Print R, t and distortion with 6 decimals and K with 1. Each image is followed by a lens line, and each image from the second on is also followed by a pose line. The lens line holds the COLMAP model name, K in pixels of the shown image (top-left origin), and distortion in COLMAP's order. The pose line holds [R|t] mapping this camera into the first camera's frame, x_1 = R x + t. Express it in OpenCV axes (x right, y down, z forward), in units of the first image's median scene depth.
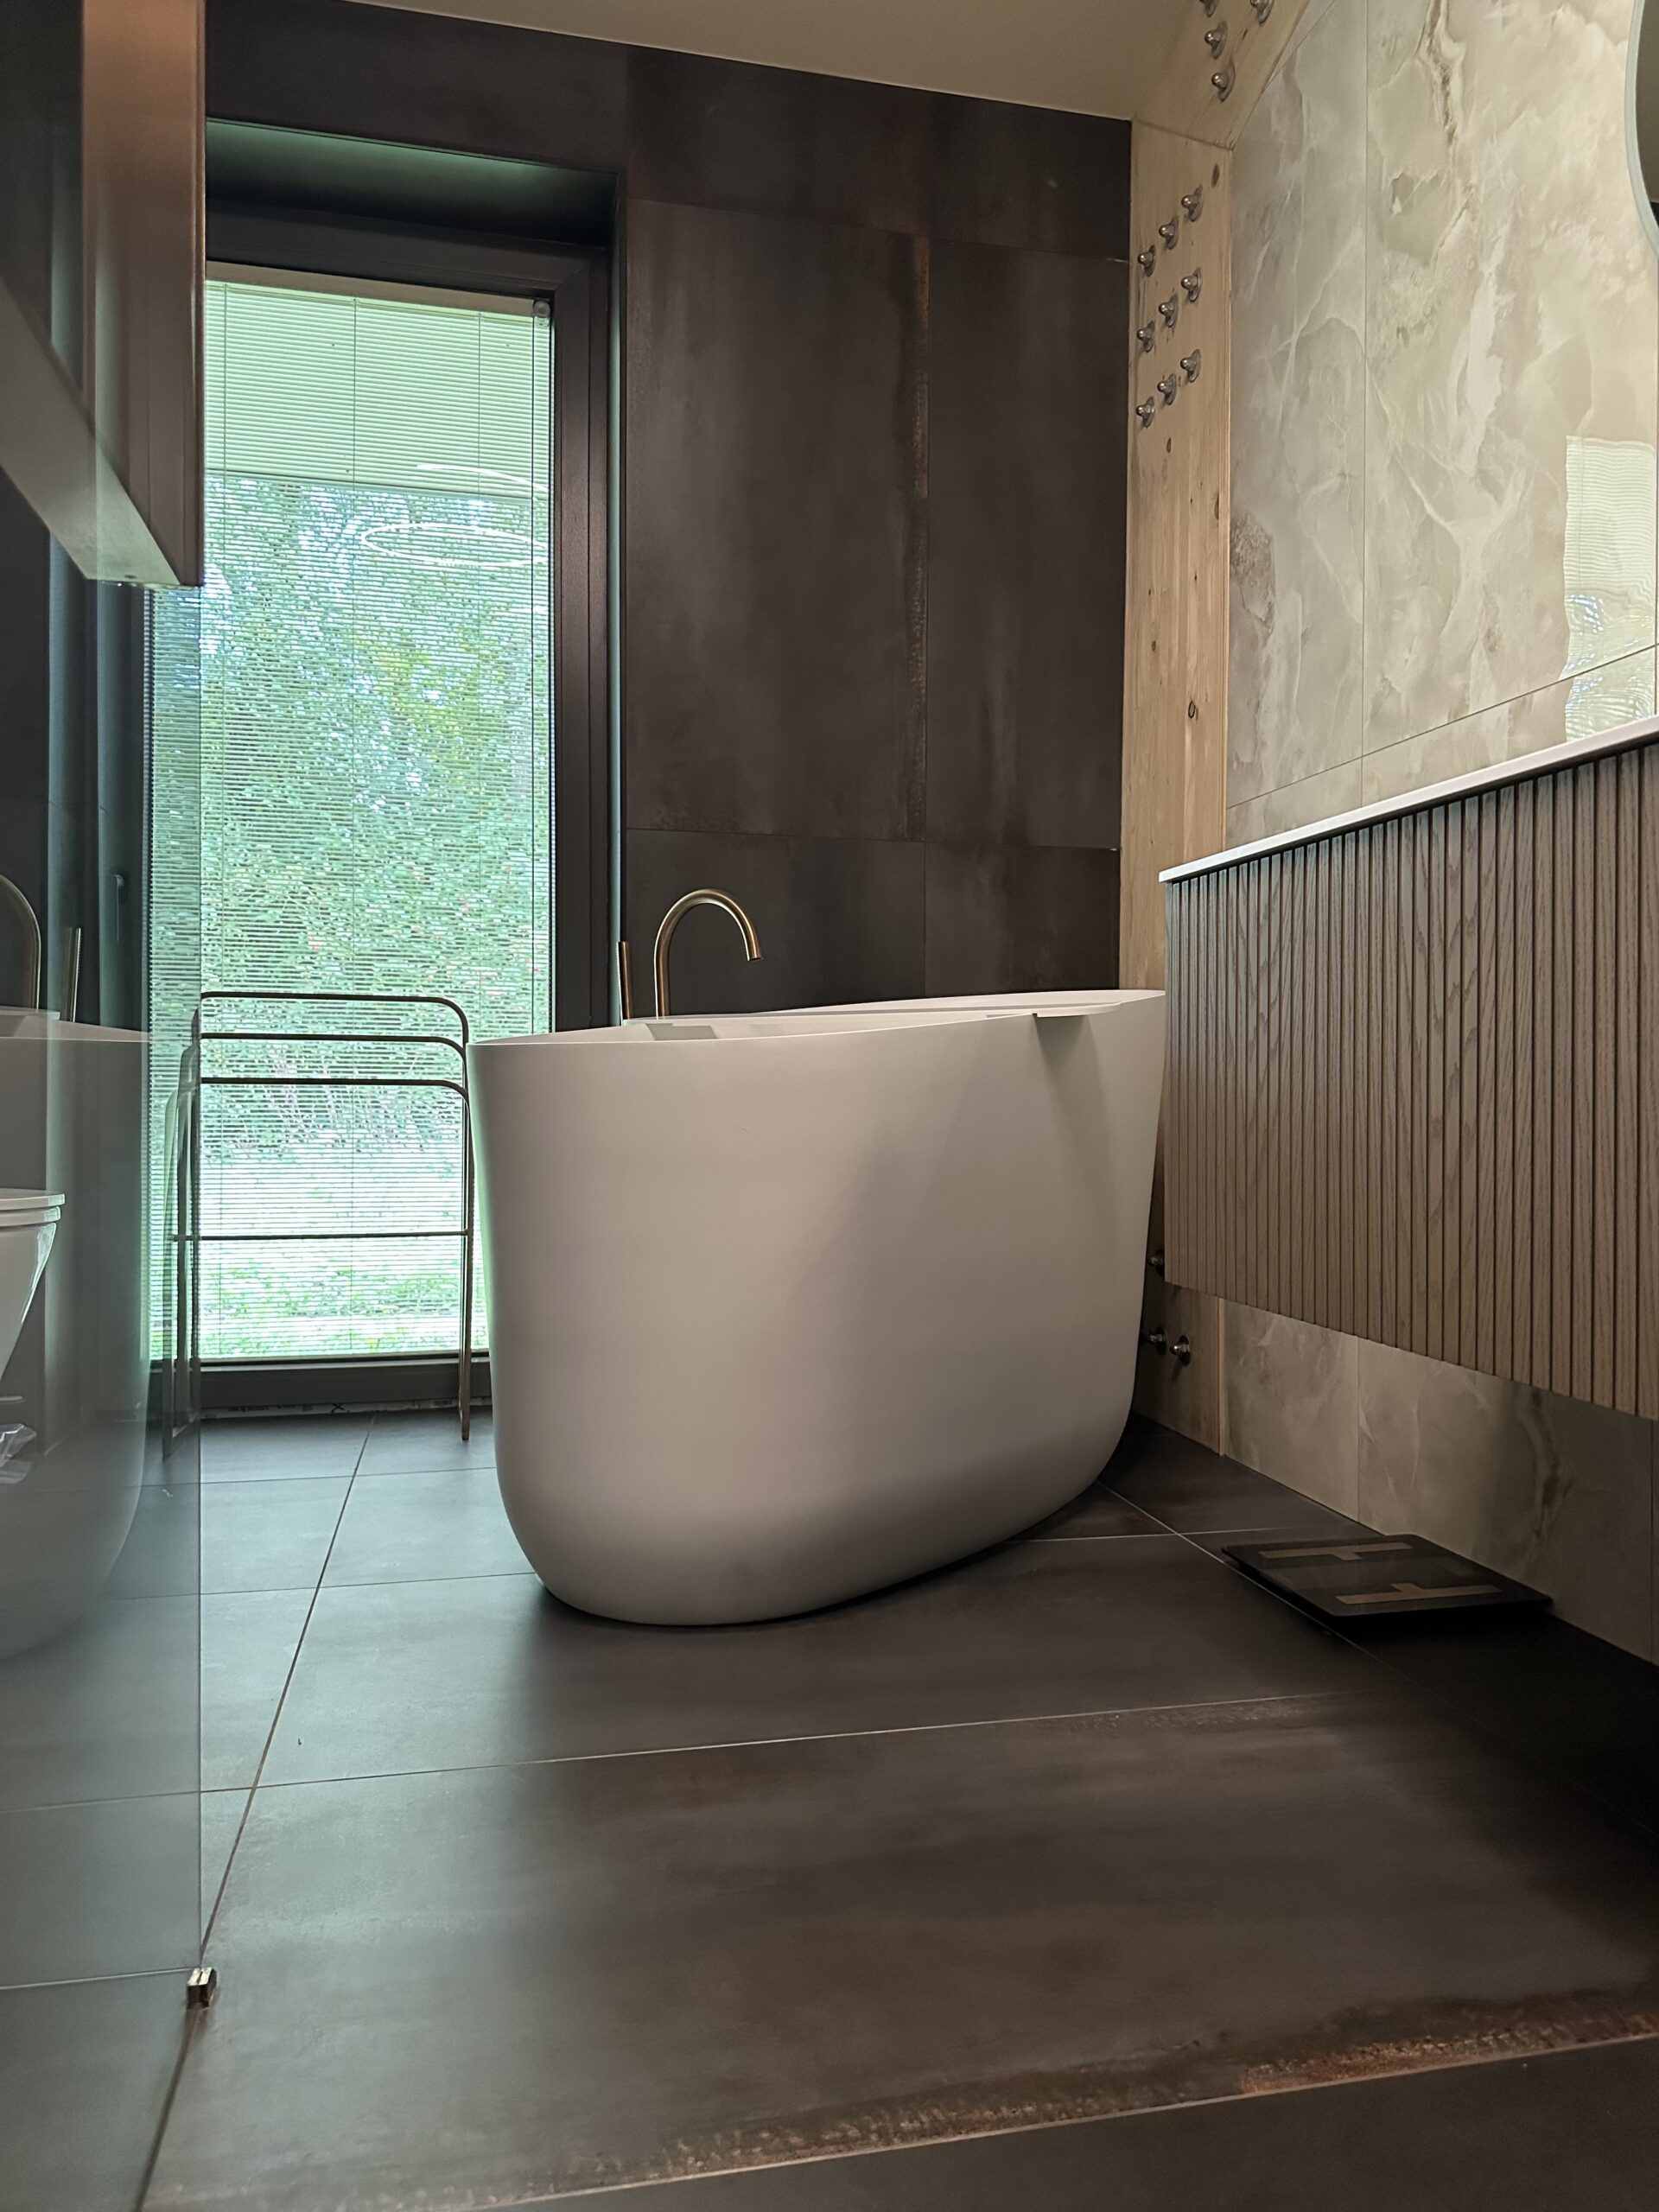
lens RADIAL K [[1556.3, 0, 822.7], [0, 1556.3, 1103.4], [0, 0, 1]] dist [0.048730, -0.062280]
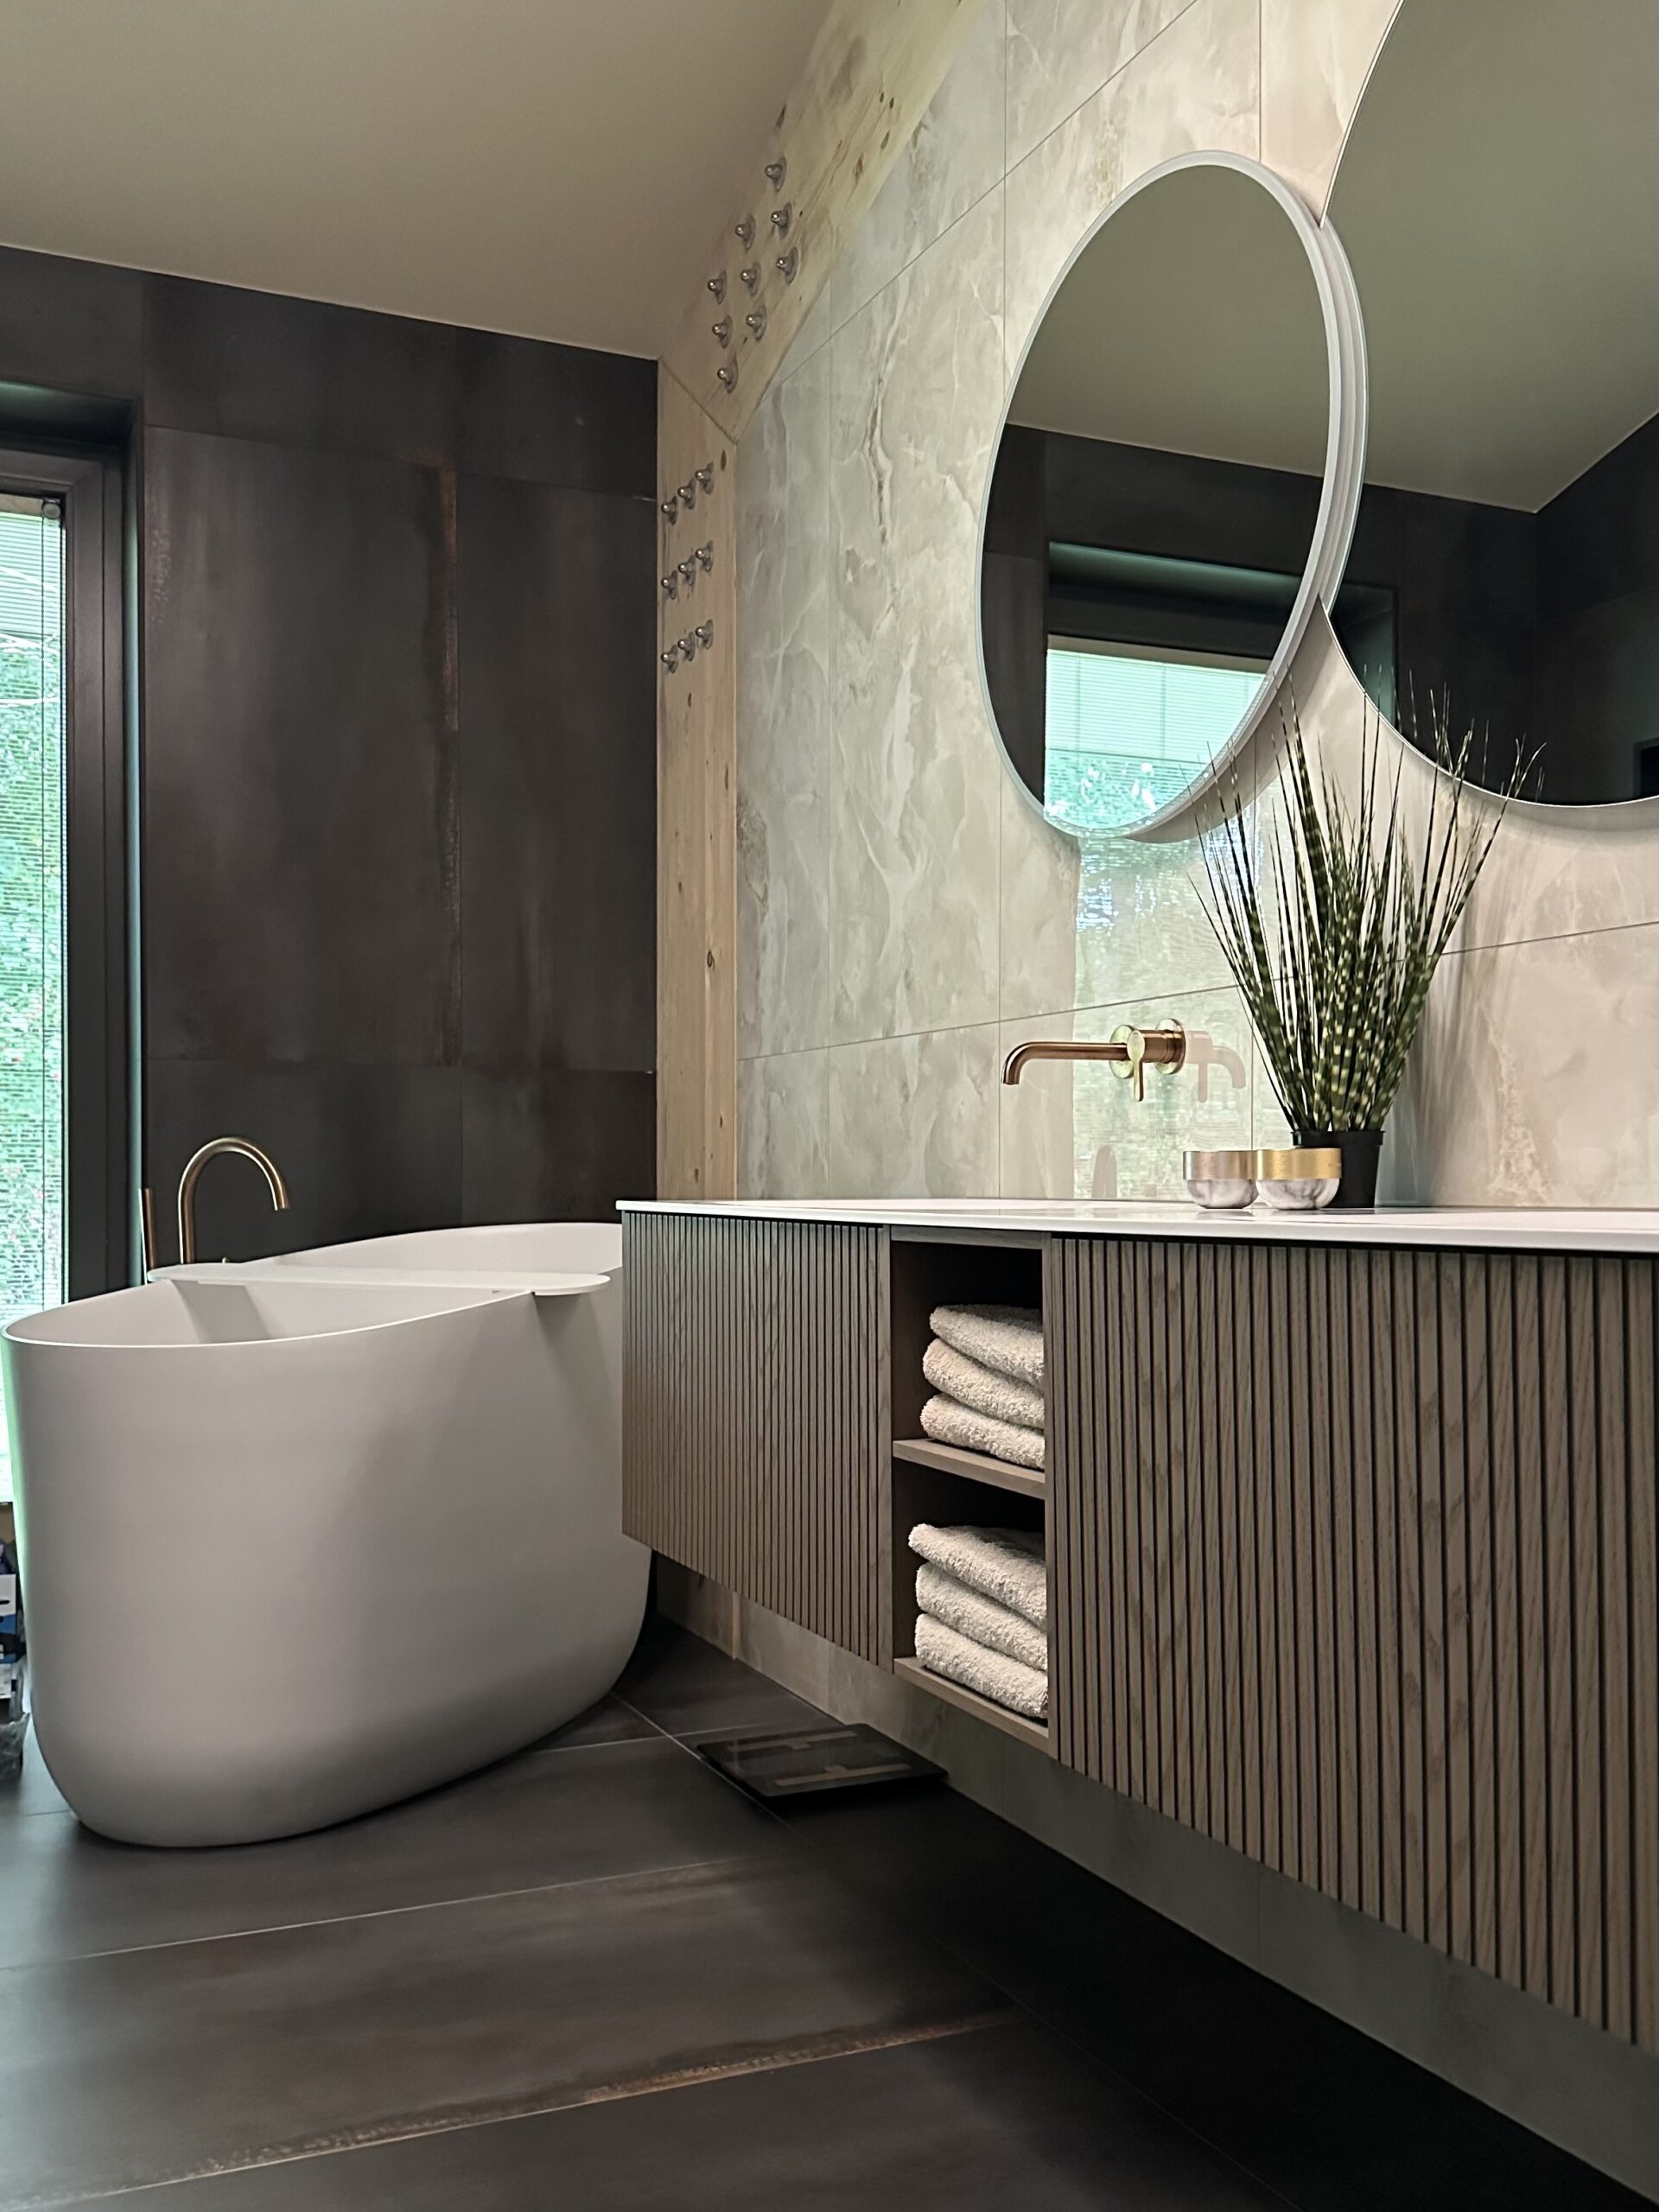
lens RADIAL K [[1993.8, 0, 815.3], [0, 1993.8, 1192.9], [0, 0, 1]] dist [0.193494, -0.440247]
pose [[0.979841, -0.005057, 0.199717, 0.038551], [0.004630, 0.999986, 0.002603, -0.112274], [-0.199727, -0.001625, 0.979850, -0.418411]]
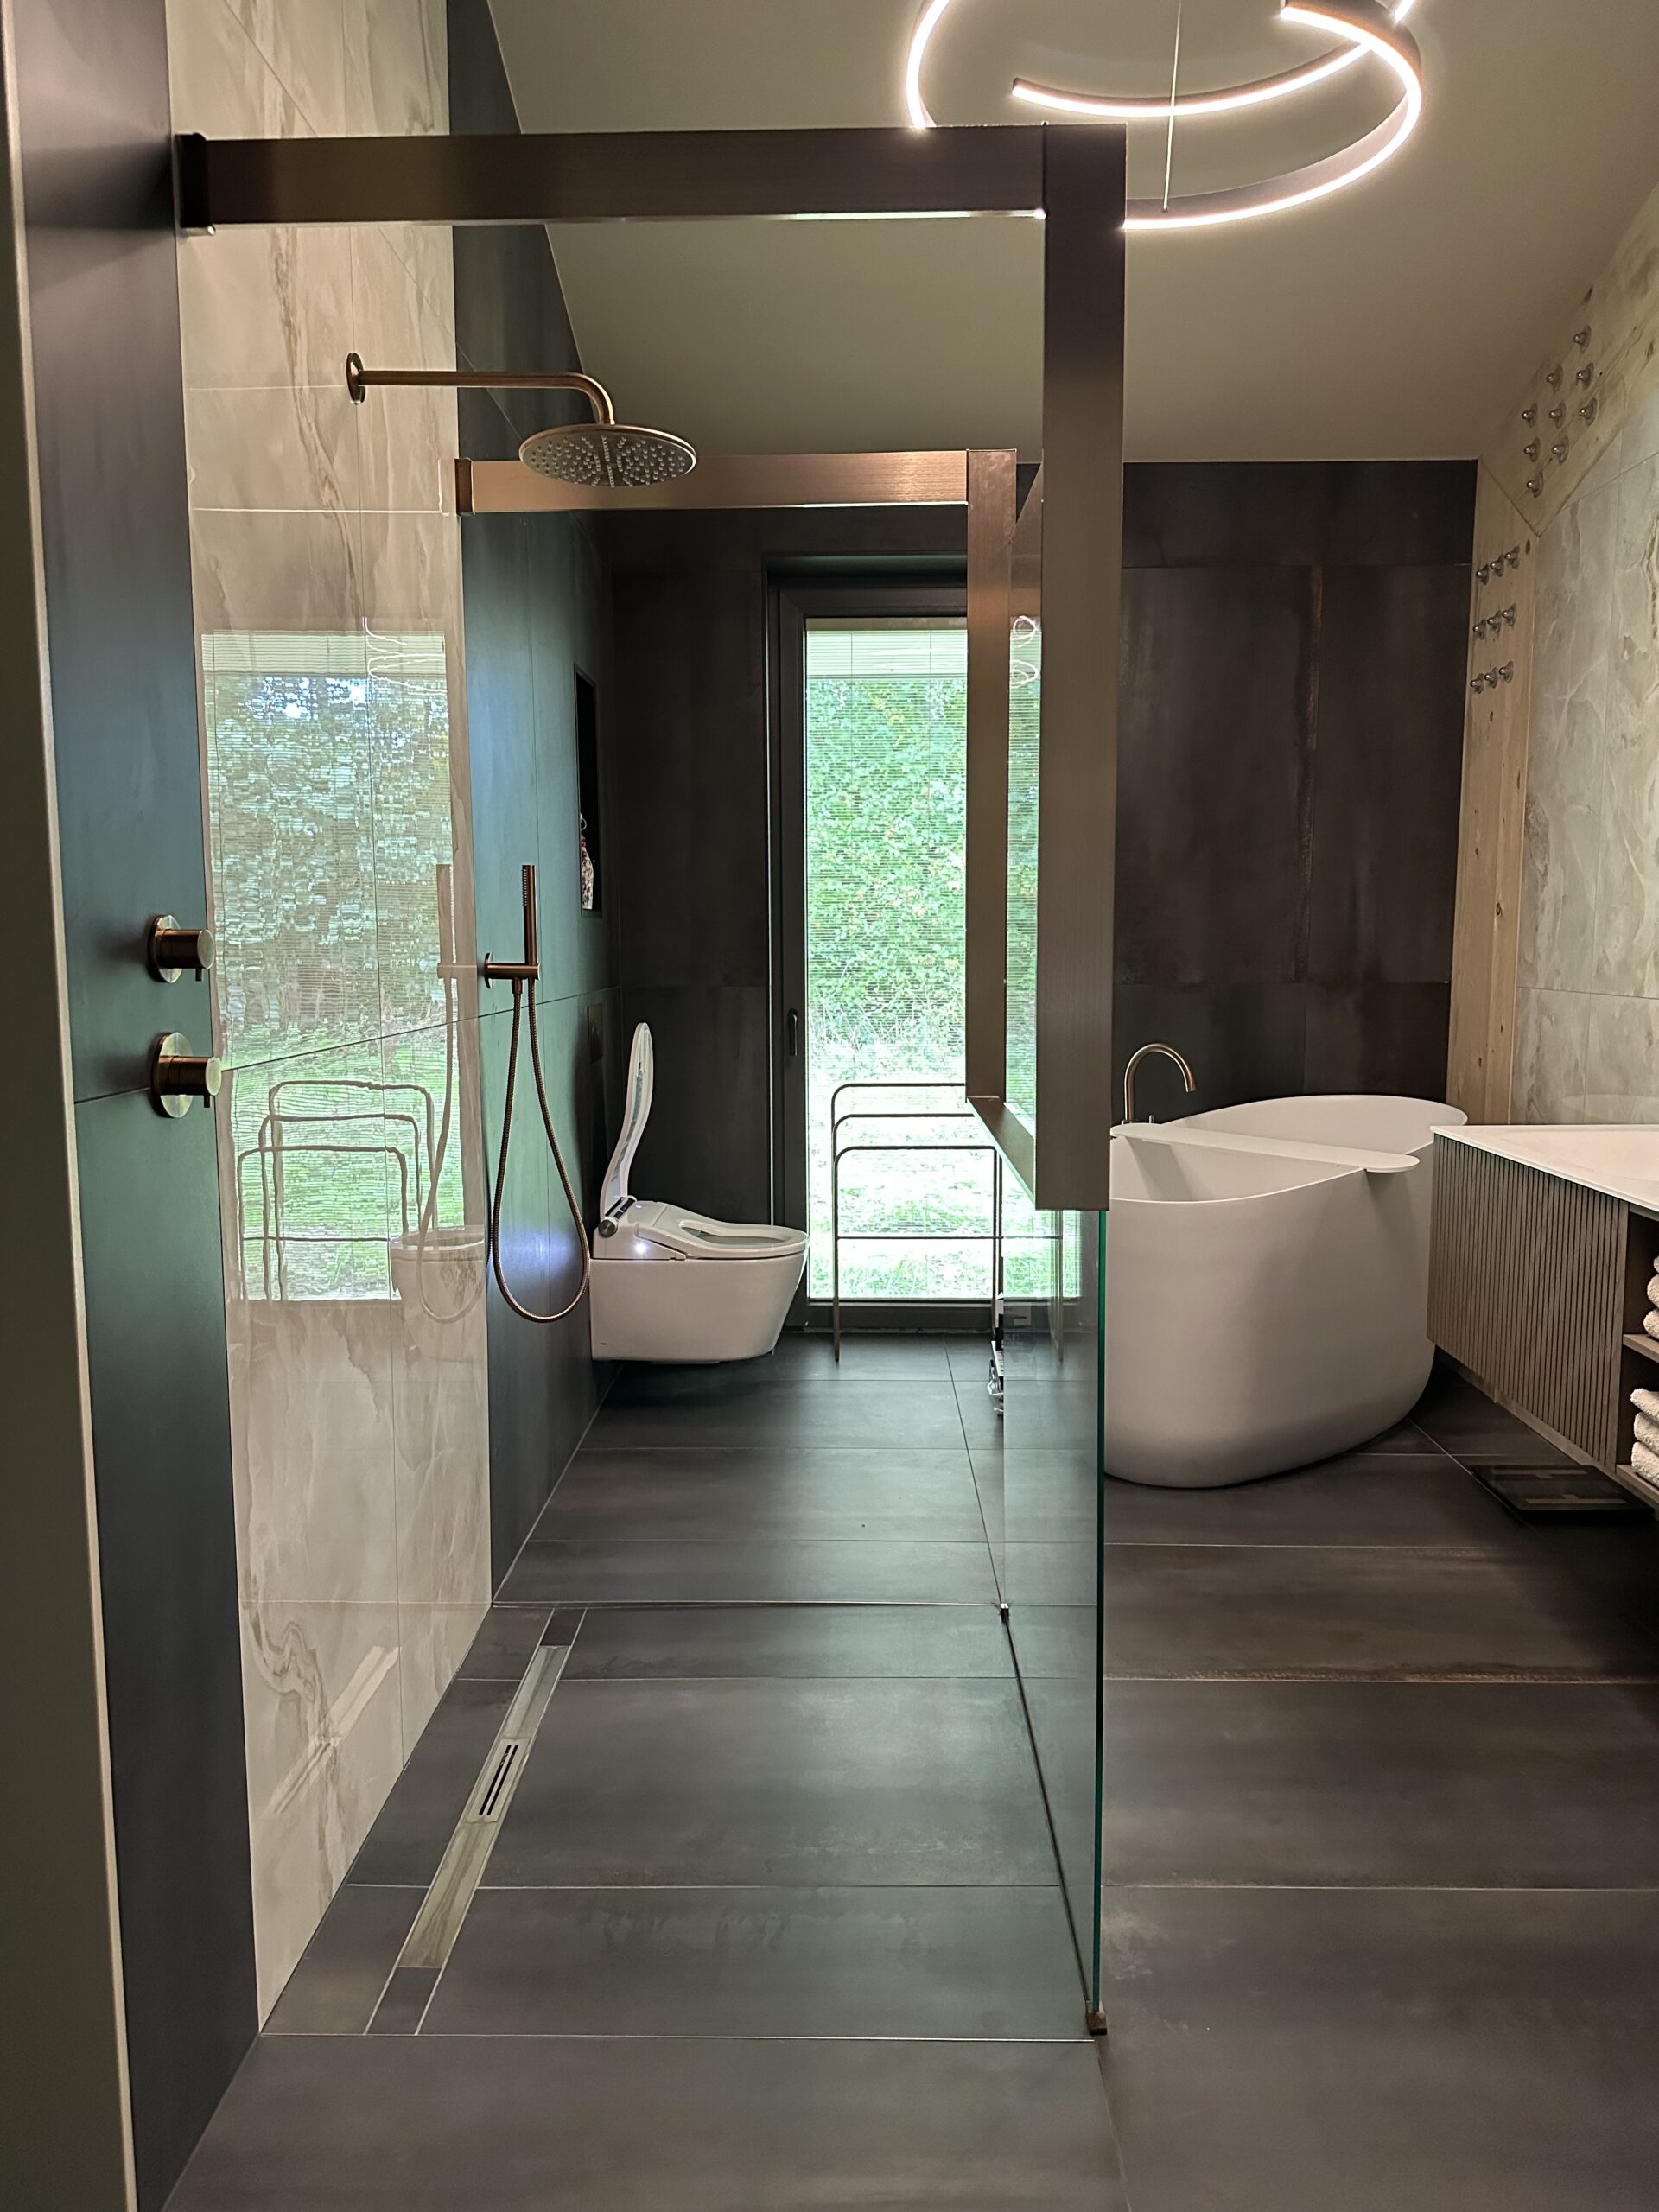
lens RADIAL K [[1584.0, 0, 820.4], [0, 1584.0, 1115.9], [0, 0, 1]] dist [0.031275, -0.035368]
pose [[0.972271, 0.019312, -0.233060, -0.039105], [0.007462, 0.993515, 0.113453, -0.274497], [0.233739, -0.112046, 0.965822, -0.742196]]
